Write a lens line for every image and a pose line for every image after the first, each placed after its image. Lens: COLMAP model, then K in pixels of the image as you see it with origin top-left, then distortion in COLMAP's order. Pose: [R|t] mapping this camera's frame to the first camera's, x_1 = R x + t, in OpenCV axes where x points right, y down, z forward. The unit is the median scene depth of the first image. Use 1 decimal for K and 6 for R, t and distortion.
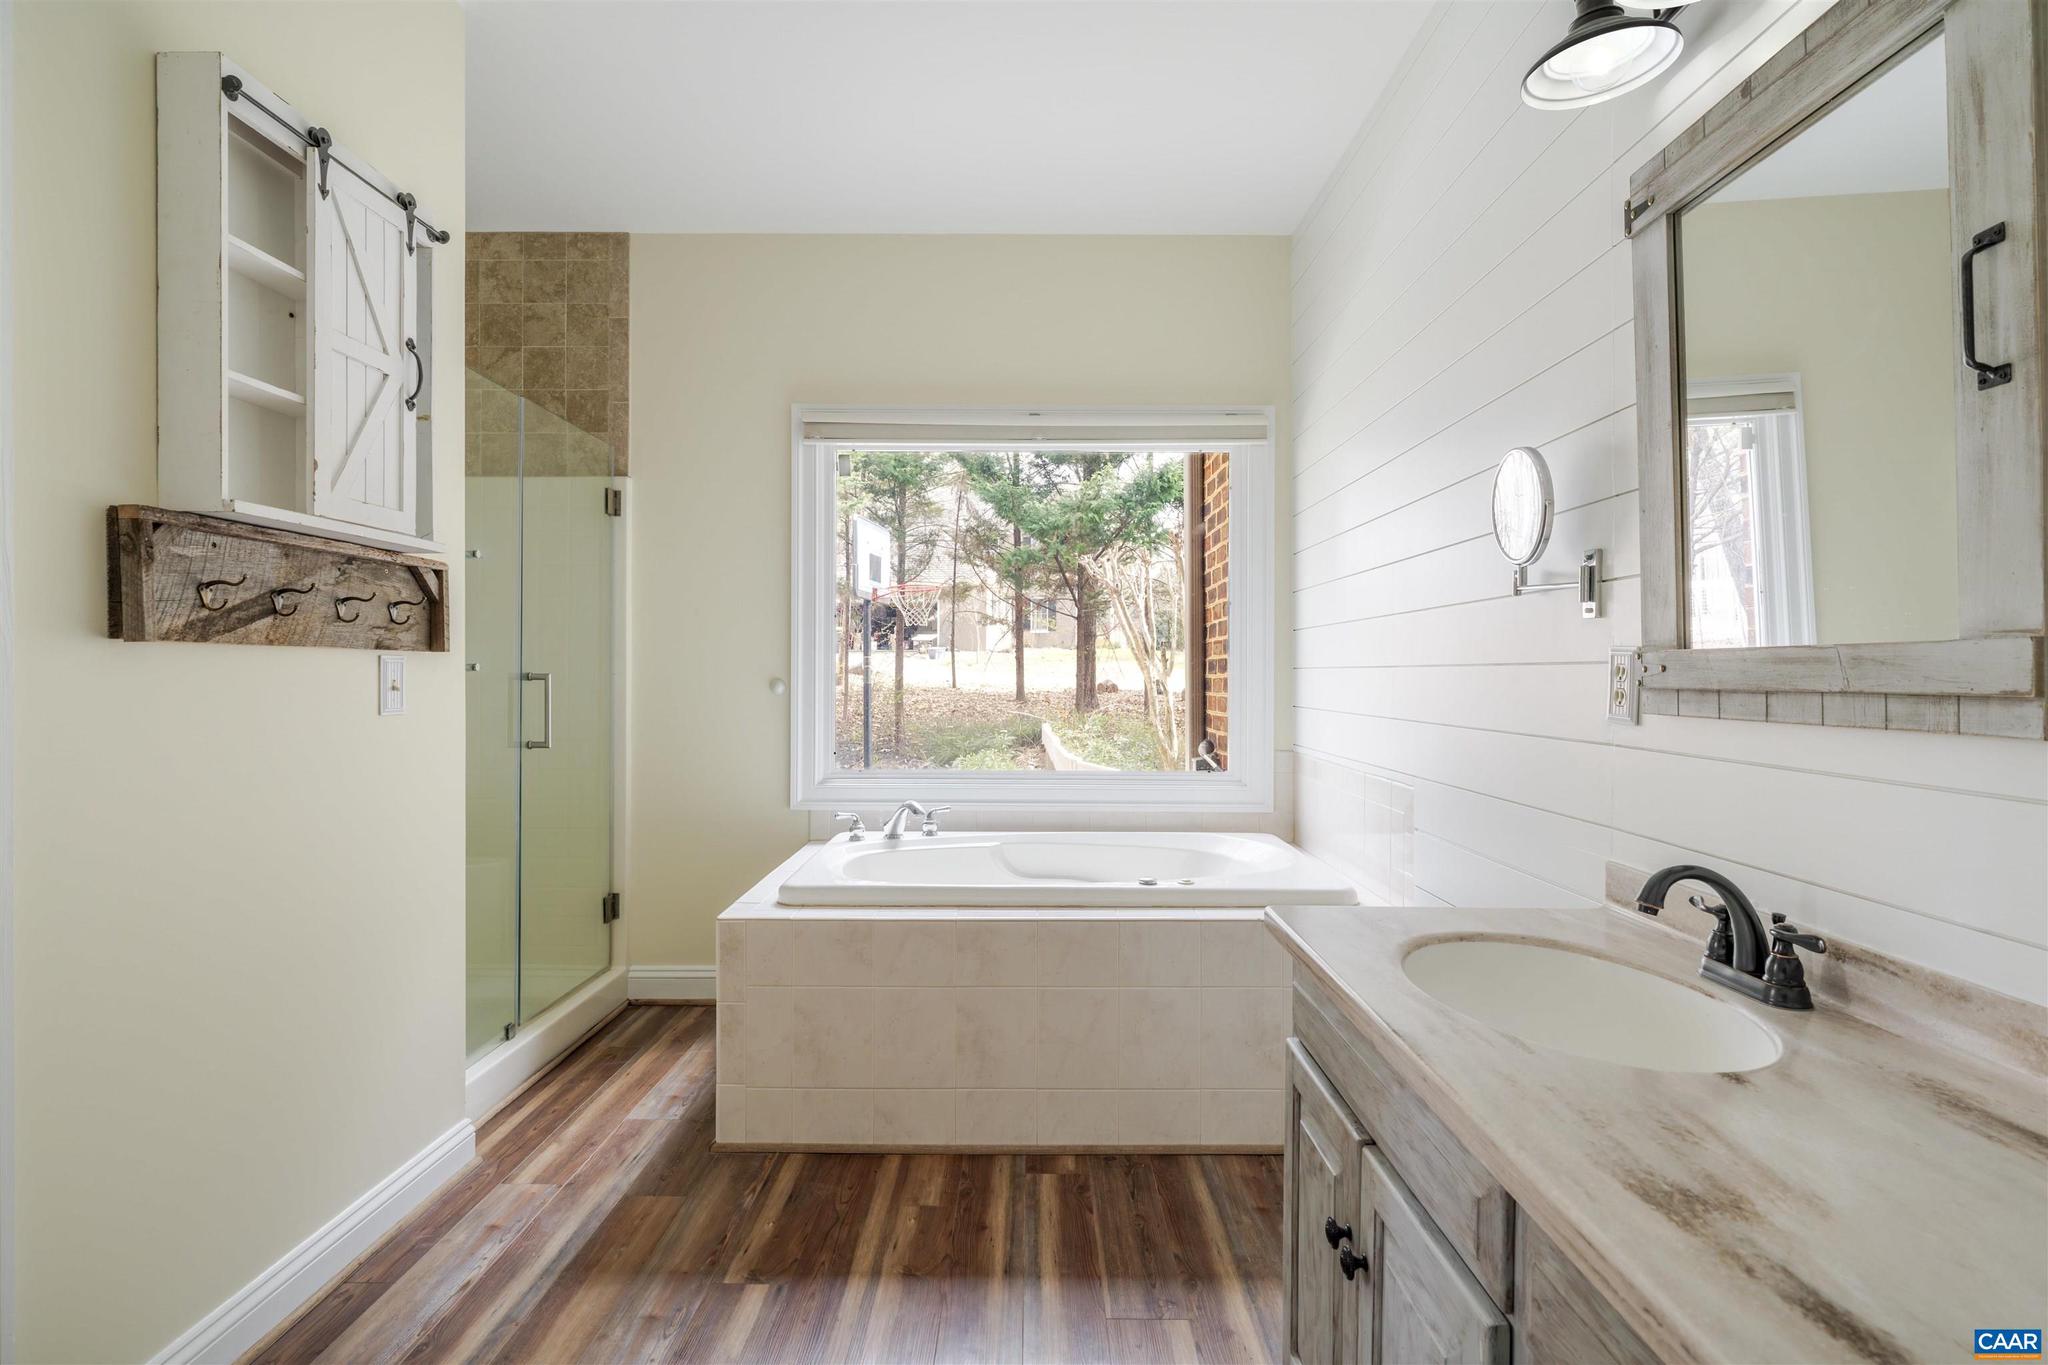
lens RADIAL K [[1055.6, 0, 1027.2], [0, 1055.6, 680.8], [0, 0, 1]] dist [0.002046, -0.002089]
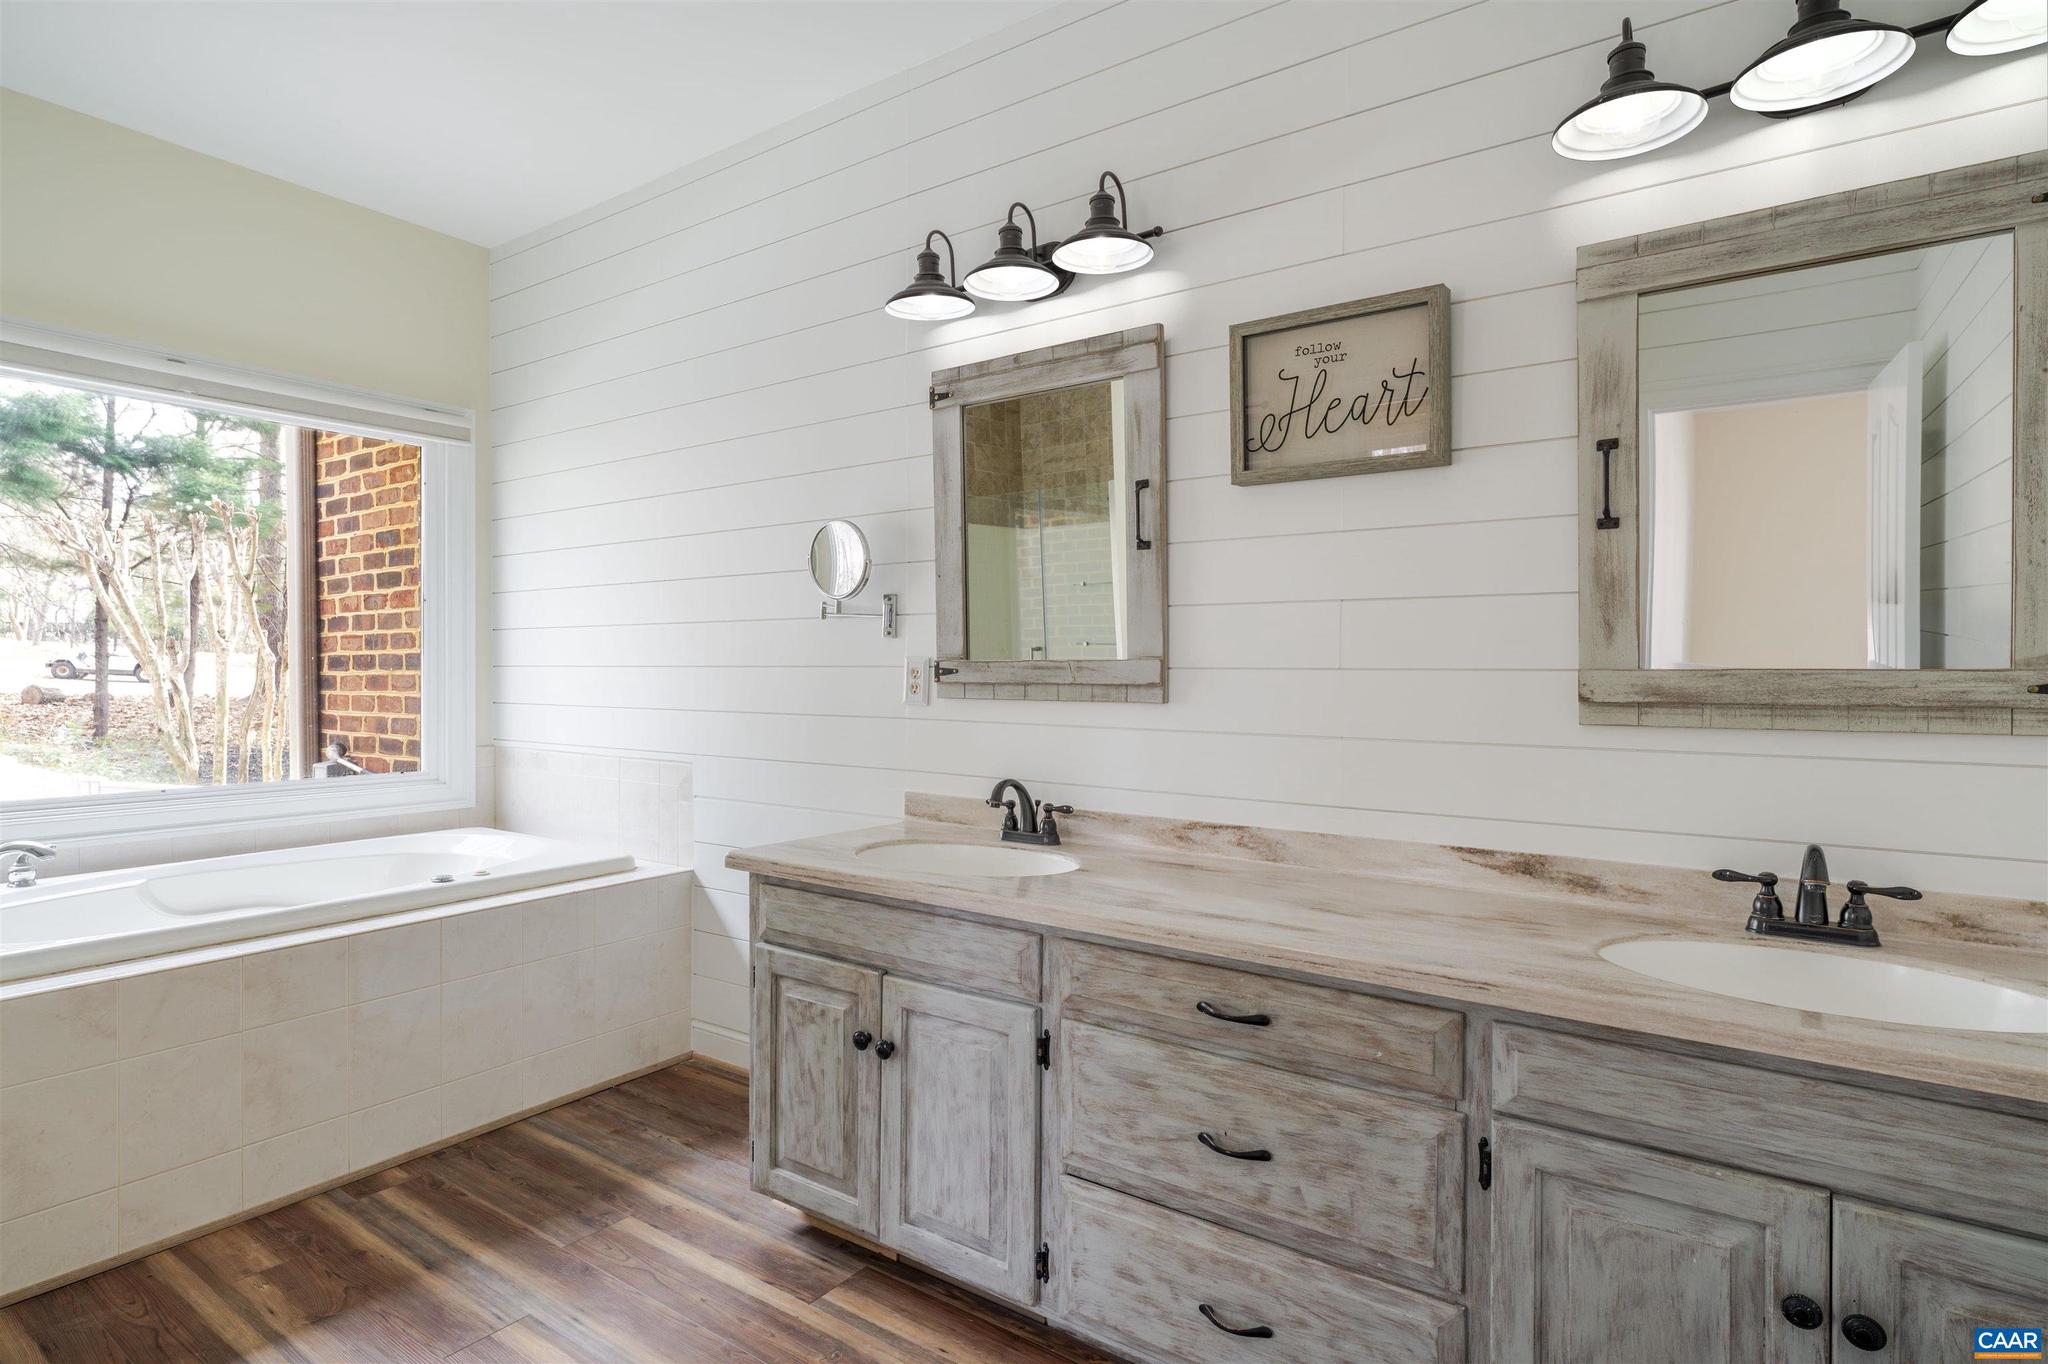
lens RADIAL K [[1055.6, 0, 1022.3], [0, 1055.6, 671.7], [0, 0, 1]] dist [0.002046, -0.002089]
pose [[0.578399, -0.005942, 0.815732, -0.449590], [0.006185, 0.999977, 0.002899, -0.009027], [-0.815730, 0.003369, 0.578423, -0.043663]]
